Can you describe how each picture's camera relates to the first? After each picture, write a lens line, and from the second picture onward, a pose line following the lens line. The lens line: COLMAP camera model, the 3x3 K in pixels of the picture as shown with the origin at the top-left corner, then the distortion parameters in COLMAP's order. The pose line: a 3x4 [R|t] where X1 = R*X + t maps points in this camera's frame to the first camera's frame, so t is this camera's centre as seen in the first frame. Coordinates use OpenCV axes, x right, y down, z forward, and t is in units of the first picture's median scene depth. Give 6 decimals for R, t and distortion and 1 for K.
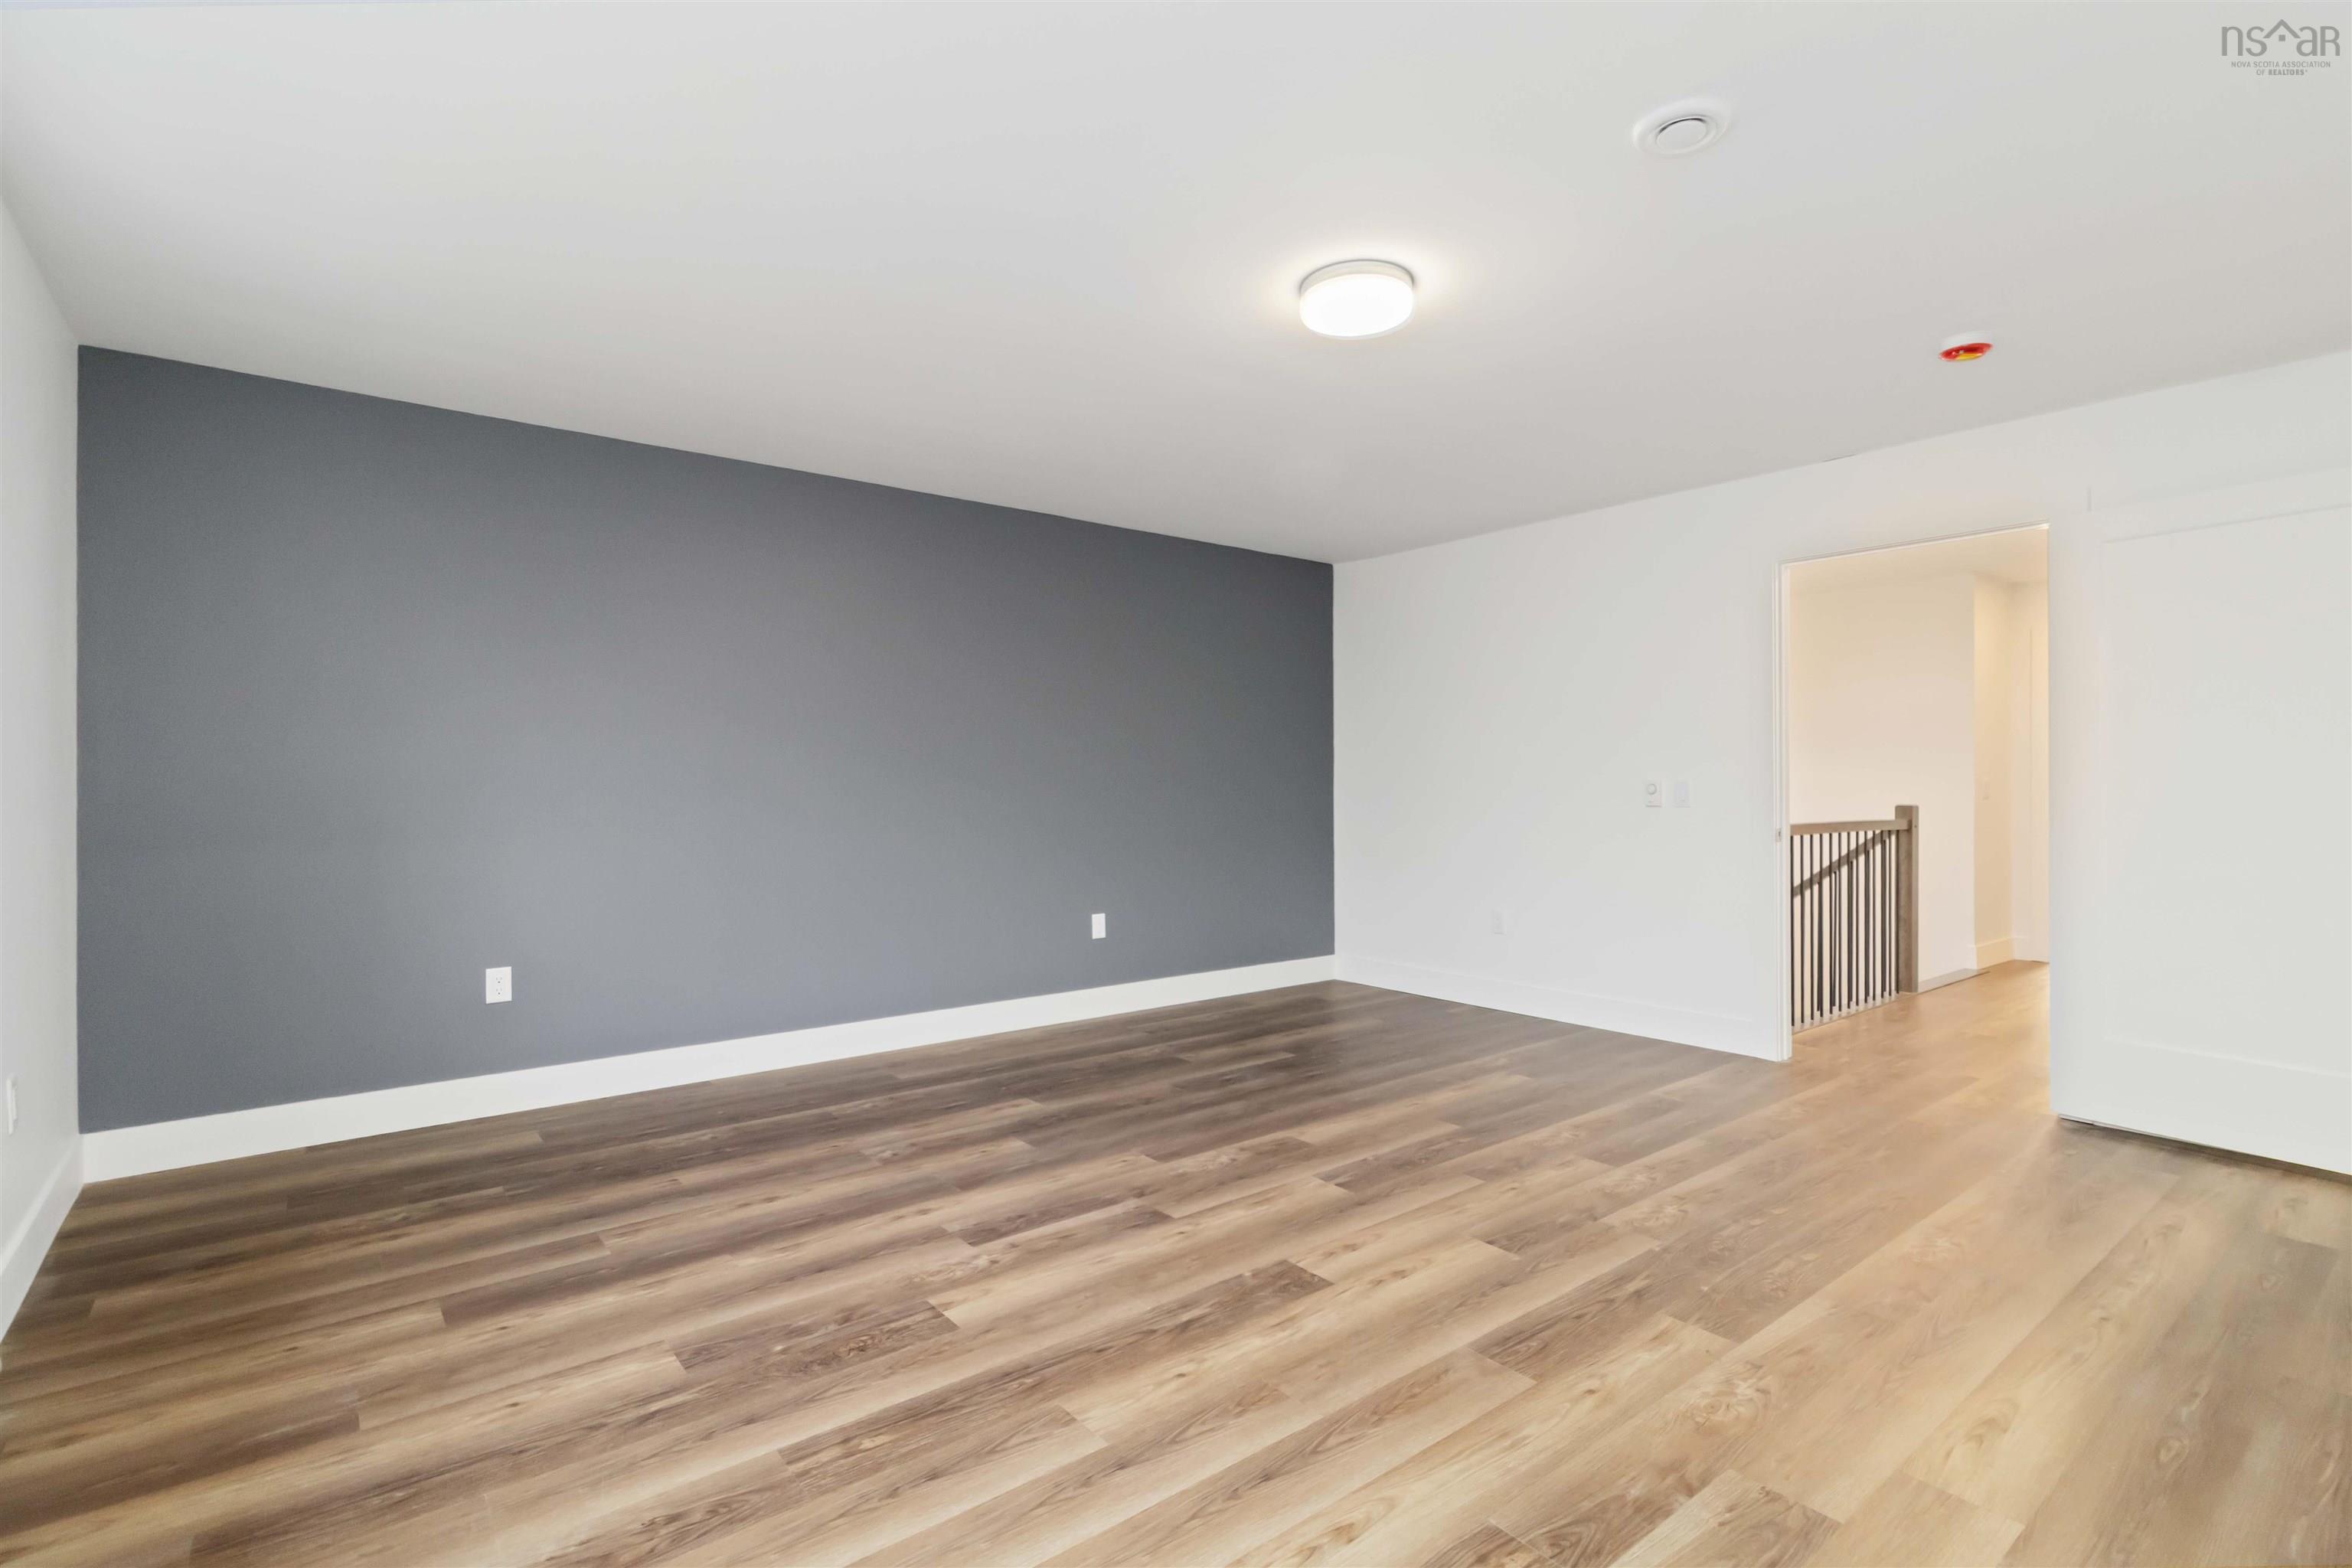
lens RADIAL K [[1099.8, 0, 1184.1], [0, 1099.8, 771.3], [0, 0, 1]] dist [0.006292, 0.000436]
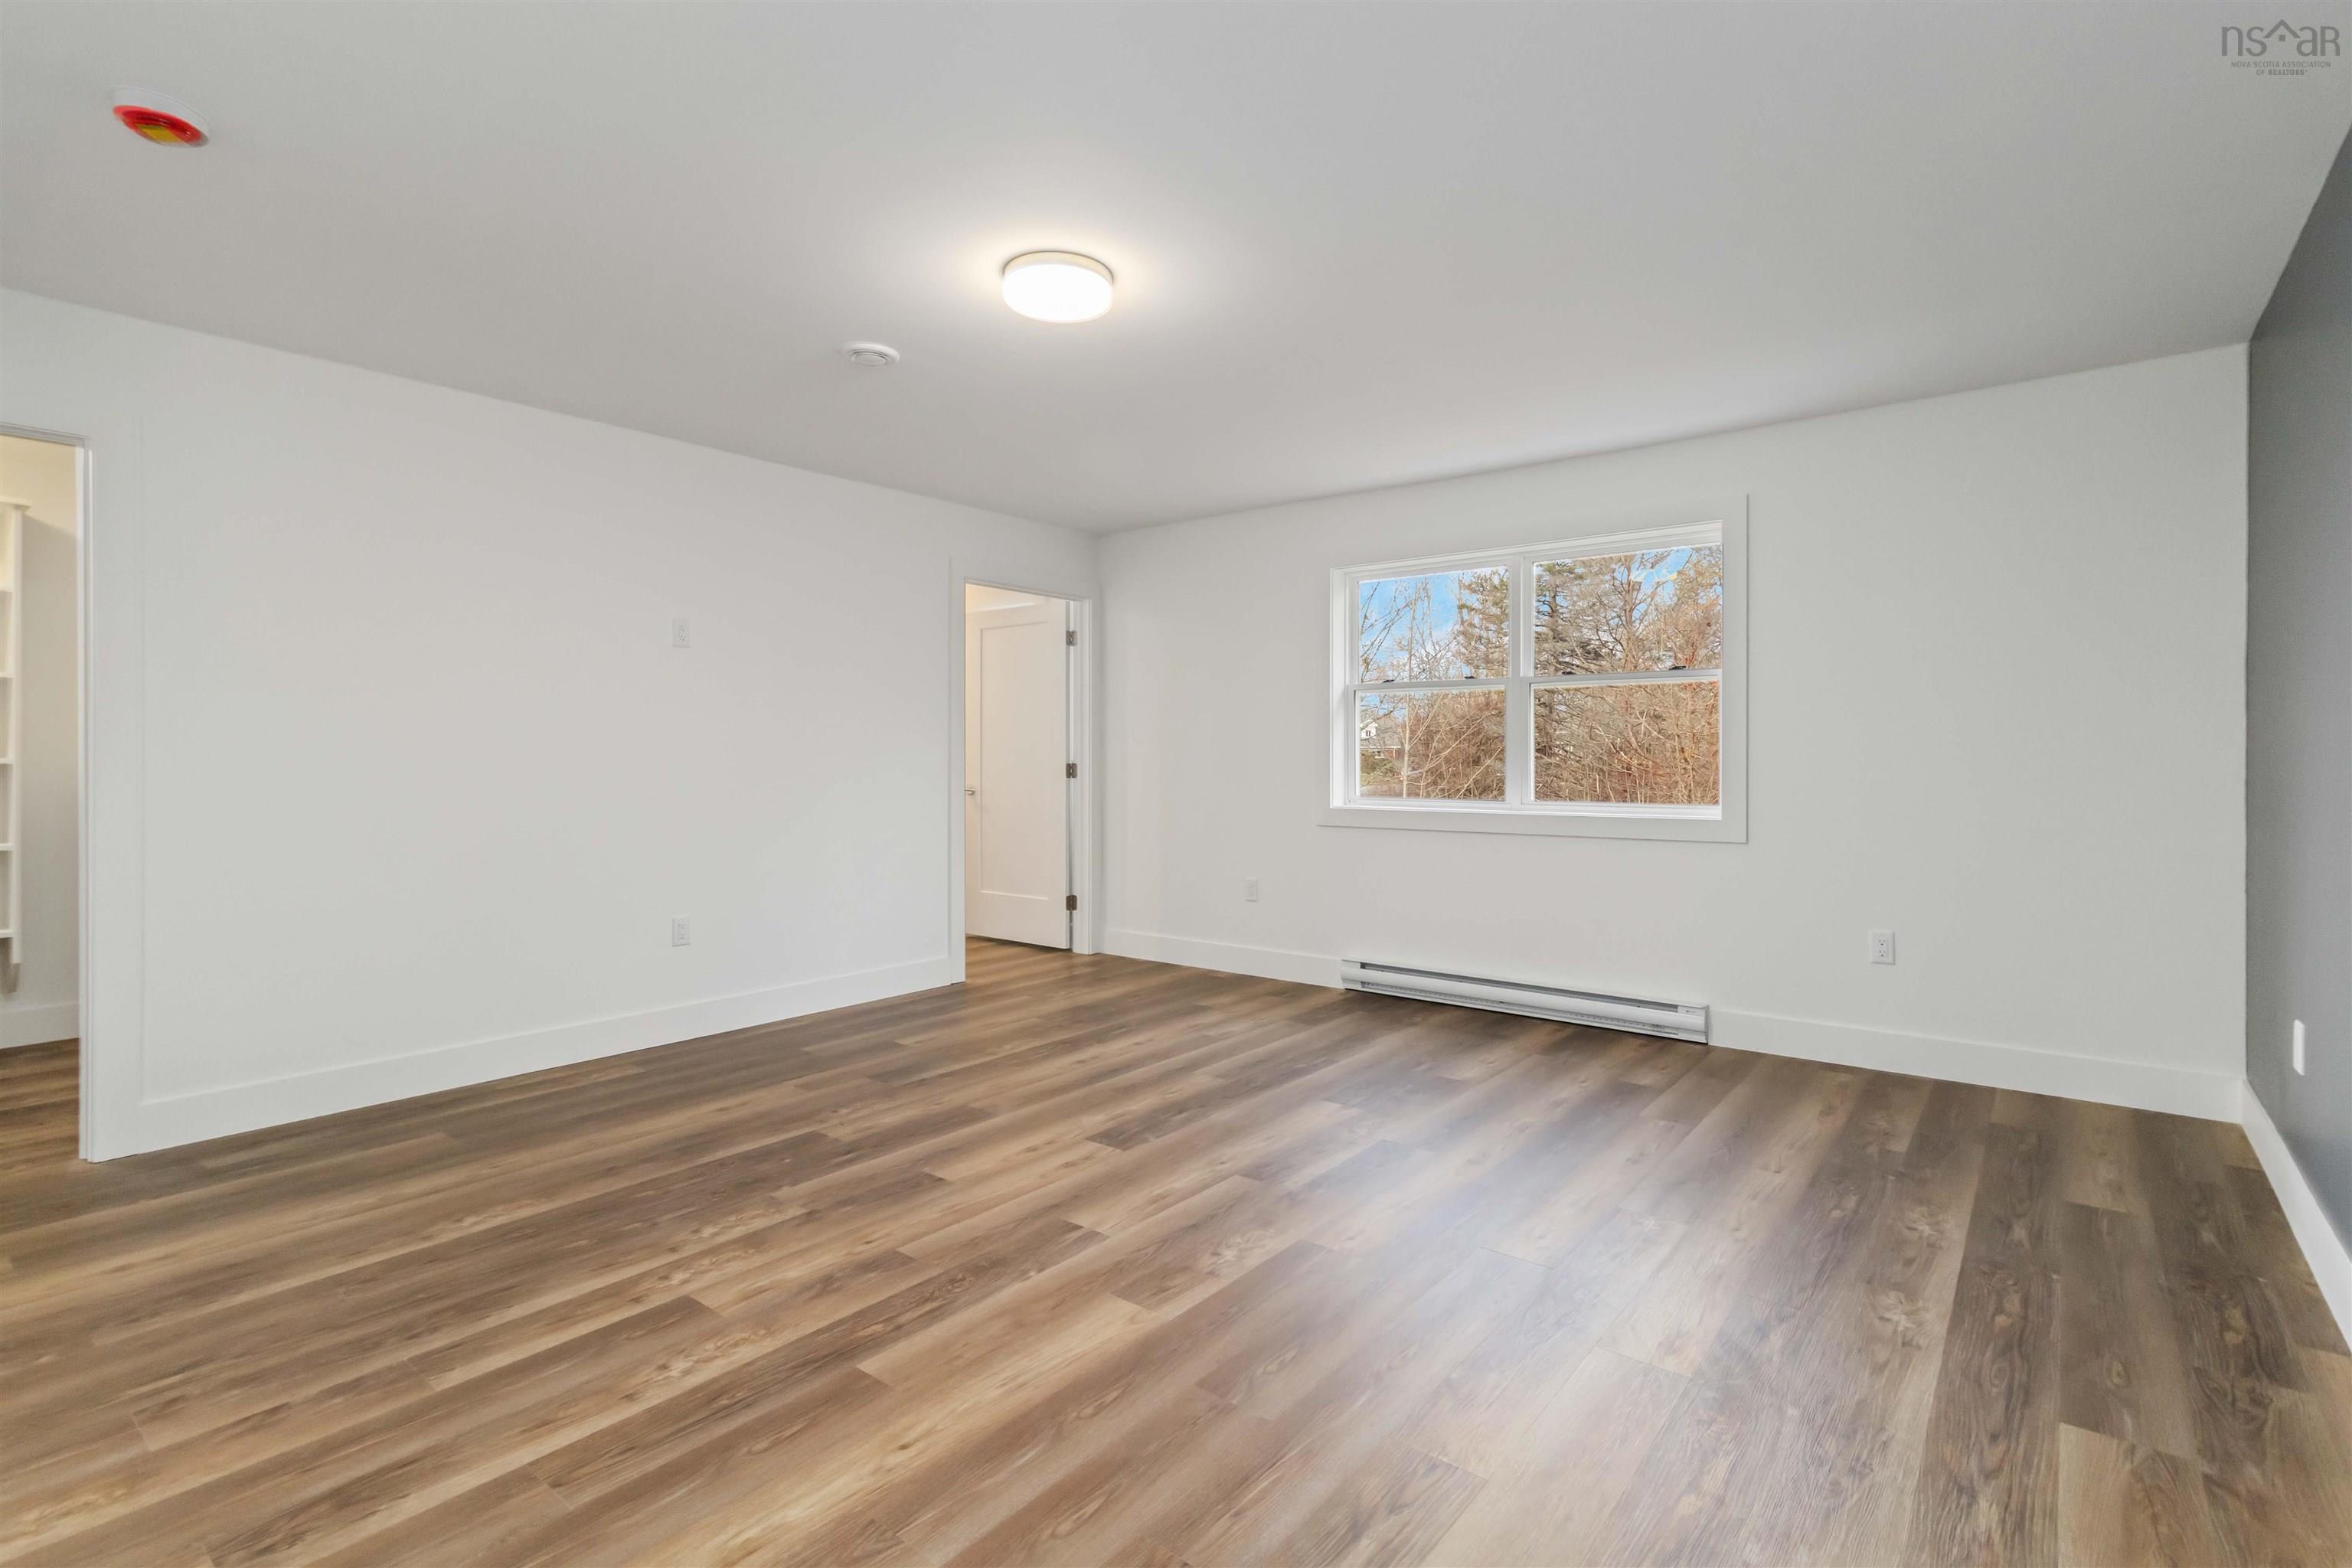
lens RADIAL K [[1099.8, 0, 1184.1], [0, 1099.8, 771.3], [0, 0, 1]] dist [0.006292, 0.000436]
pose [[-0.975695, 0.004839, -0.219080, 0.269306], [0.004572, 0.999988, 0.001727, 0.025876], [0.219086, 0.000683, -0.975705, 2.032529]]
